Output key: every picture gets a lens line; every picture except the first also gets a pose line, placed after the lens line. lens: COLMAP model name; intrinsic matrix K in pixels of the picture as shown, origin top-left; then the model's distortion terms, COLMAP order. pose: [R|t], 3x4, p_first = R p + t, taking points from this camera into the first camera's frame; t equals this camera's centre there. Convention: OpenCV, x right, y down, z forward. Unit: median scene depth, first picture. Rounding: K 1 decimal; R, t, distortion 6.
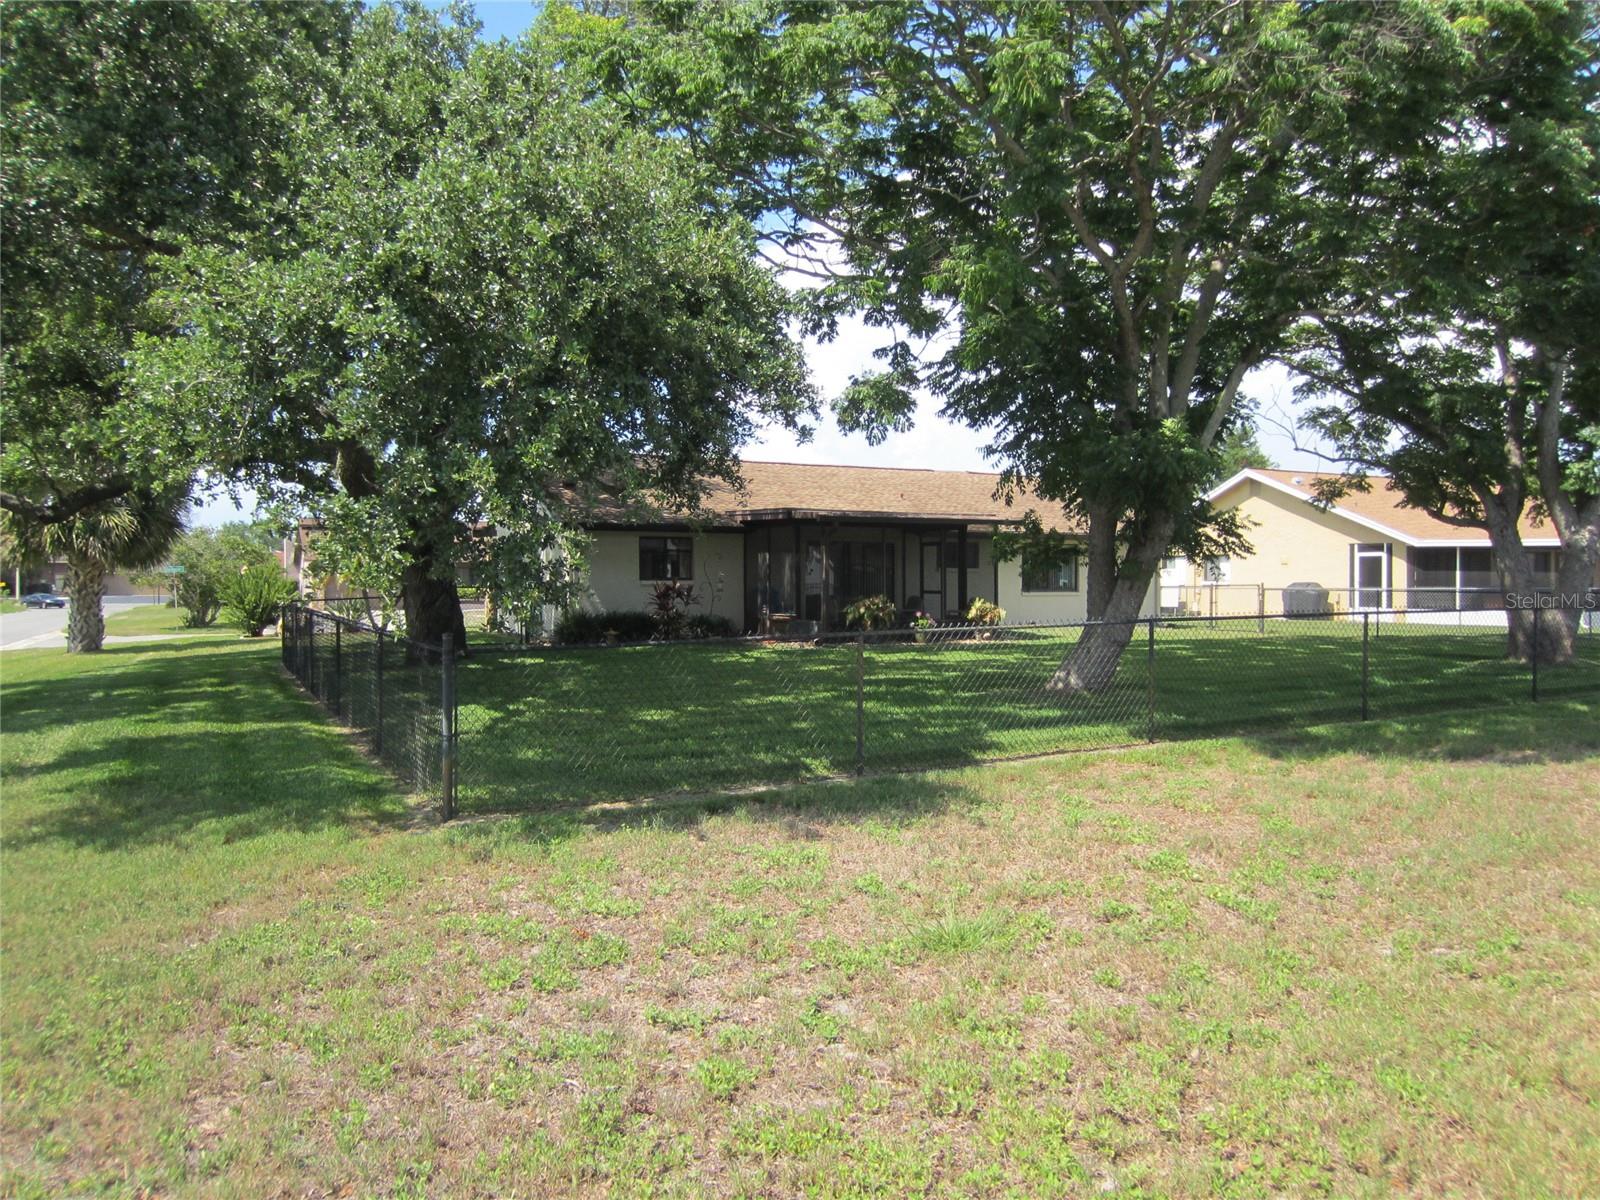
lens RADIAL K [[1161.6, 0, 794.5], [0, 1161.6, 597.2], [0, 0, 1]] dist [-0.018450, 0.003813]
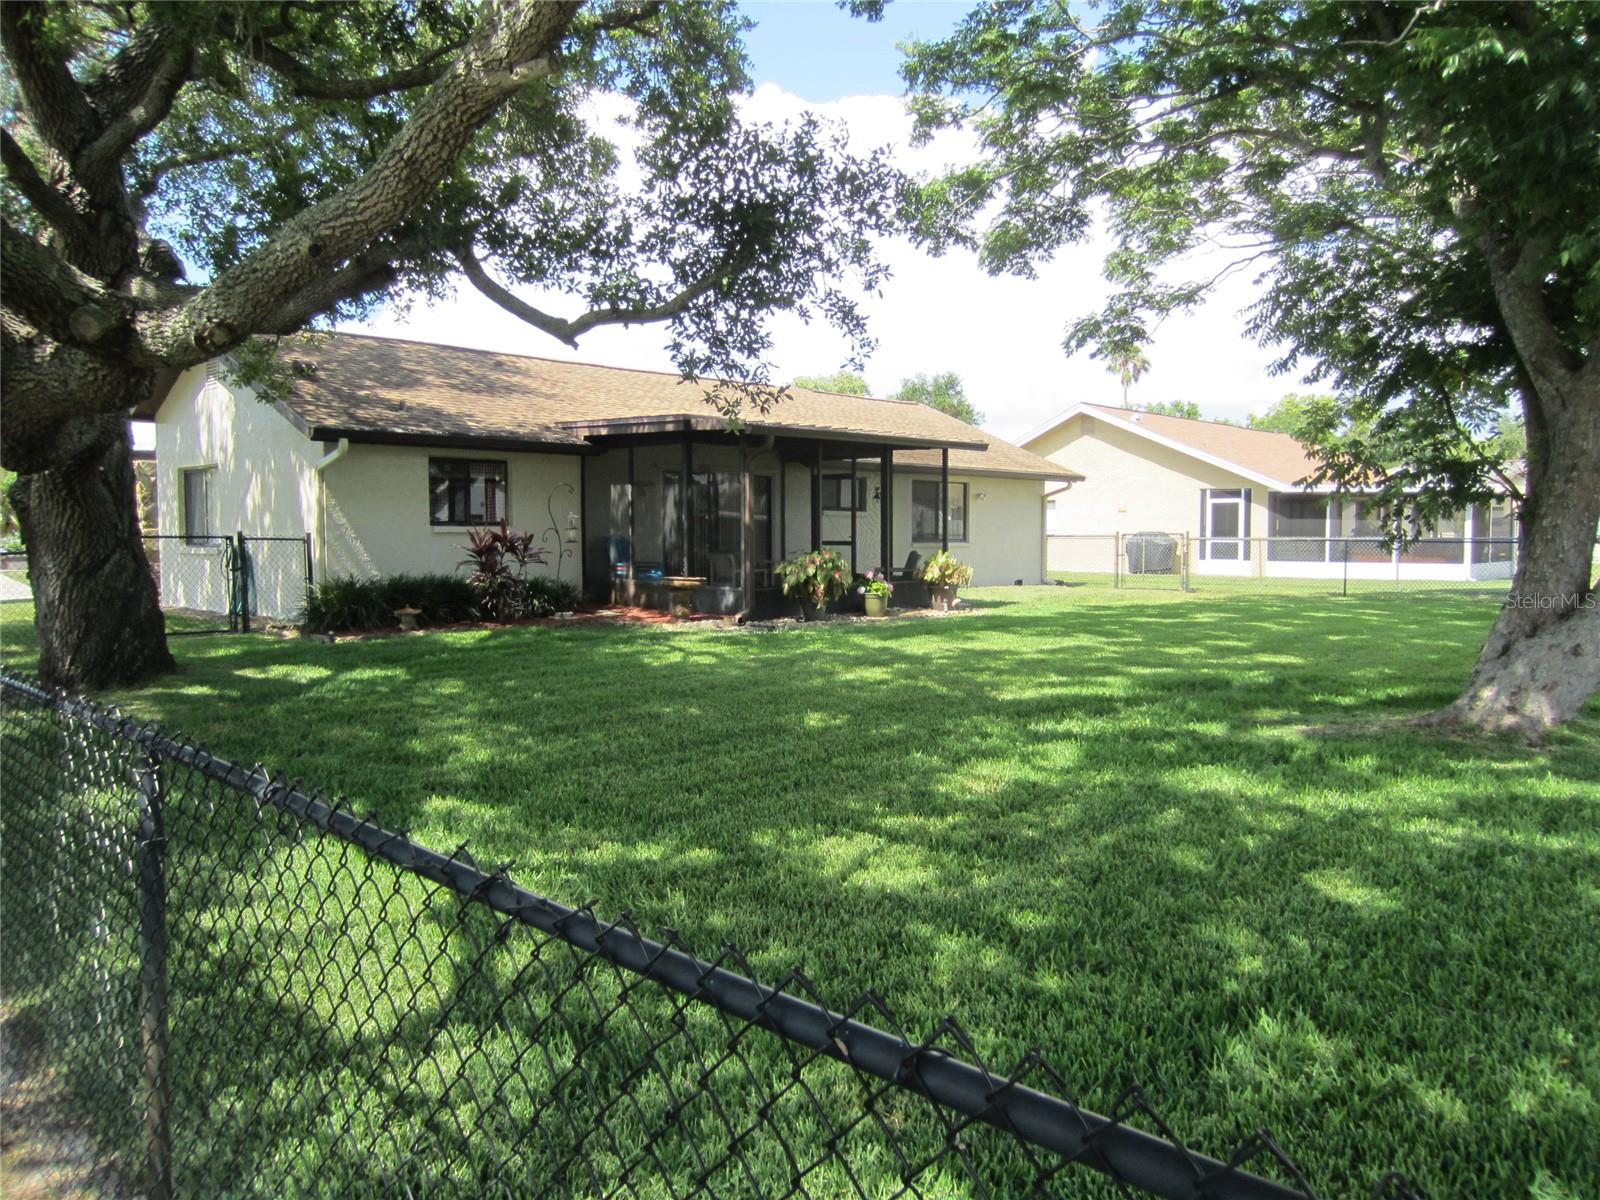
lens RADIAL K [[1161.6, 0, 804.6], [0, 1161.6, 598.1], [0, 0, 1]] dist [-0.018450, 0.003813]
pose [[0.947064, -0.018392, 0.320518, -0.112429], [0.005386, 0.999127, 0.041418, -0.000297], [-0.321000, -0.037500, 0.946337, 0.263610]]
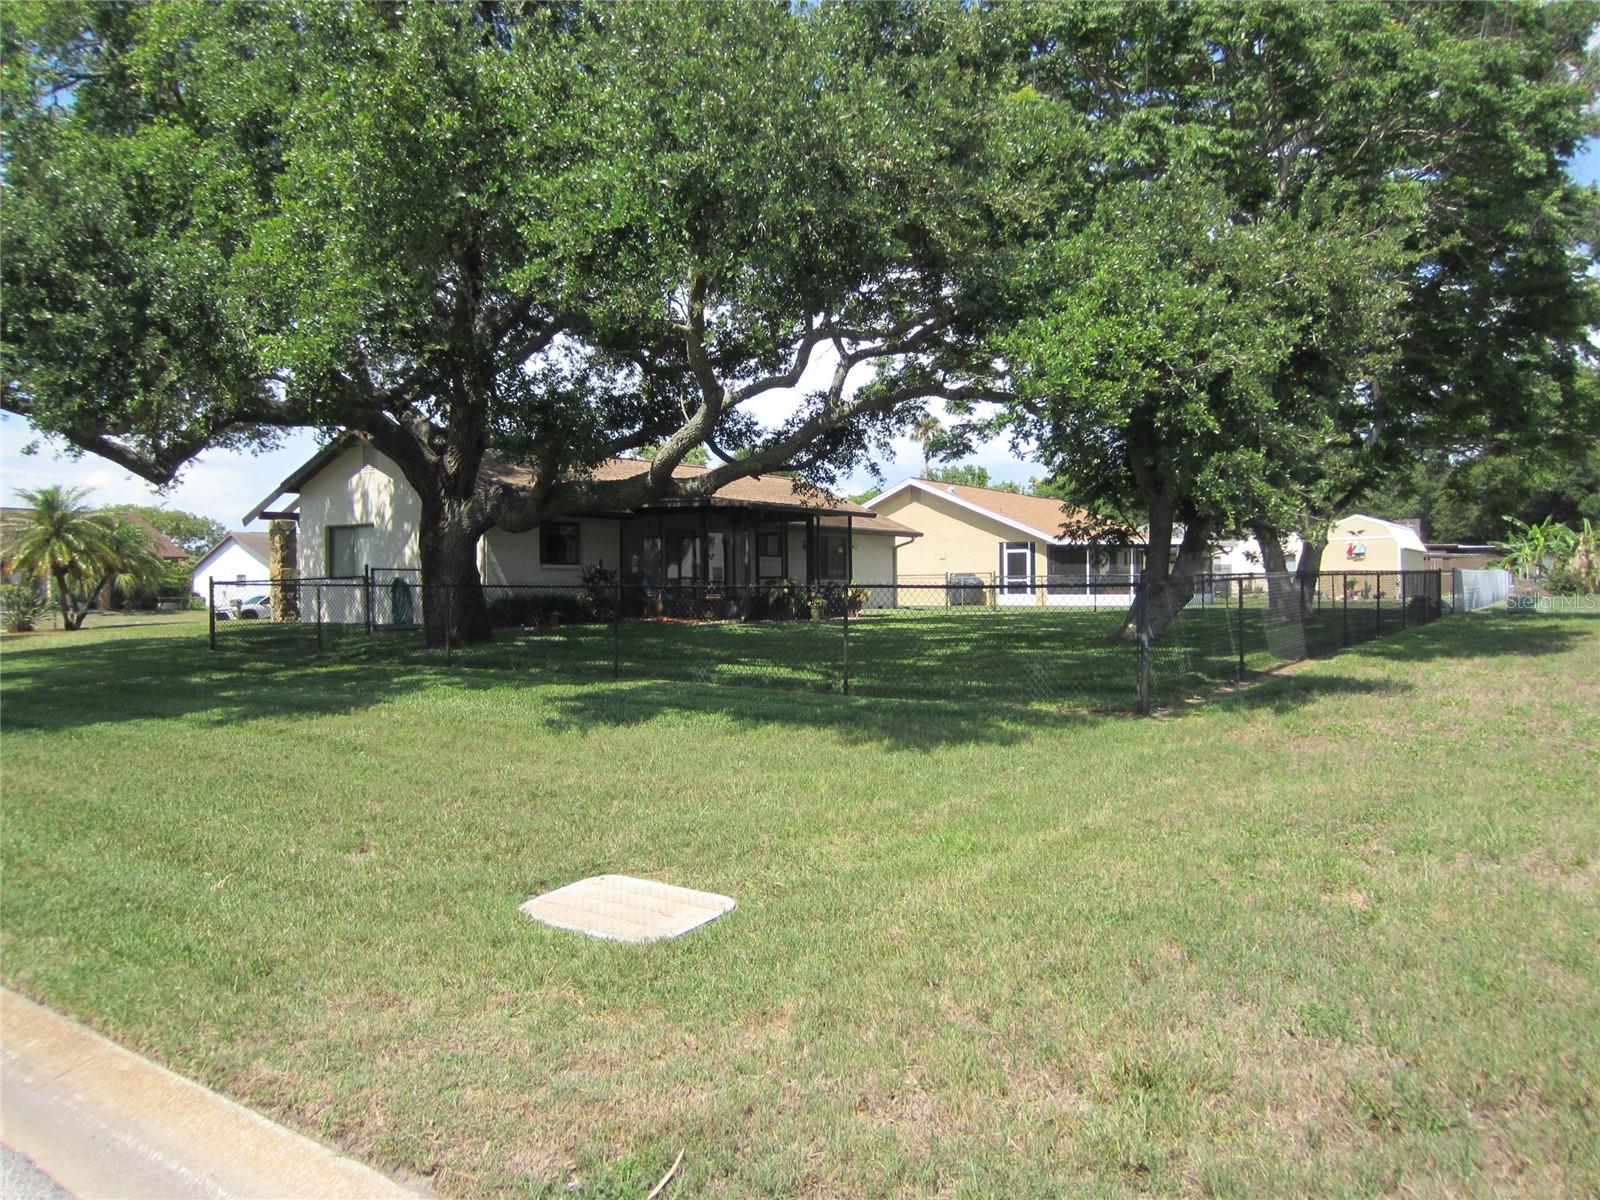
lens RADIAL K [[1161.6, 0, 800.1], [0, 1161.6, 599.2], [0, 0, 1]] dist [-0.018450, 0.003813]
pose [[0.879502, -0.011197, 0.475763, -0.324628], [0.013918, 0.999901, -0.002198, 0.015569], [-0.475691, 0.008555, 0.879571, 0.012400]]
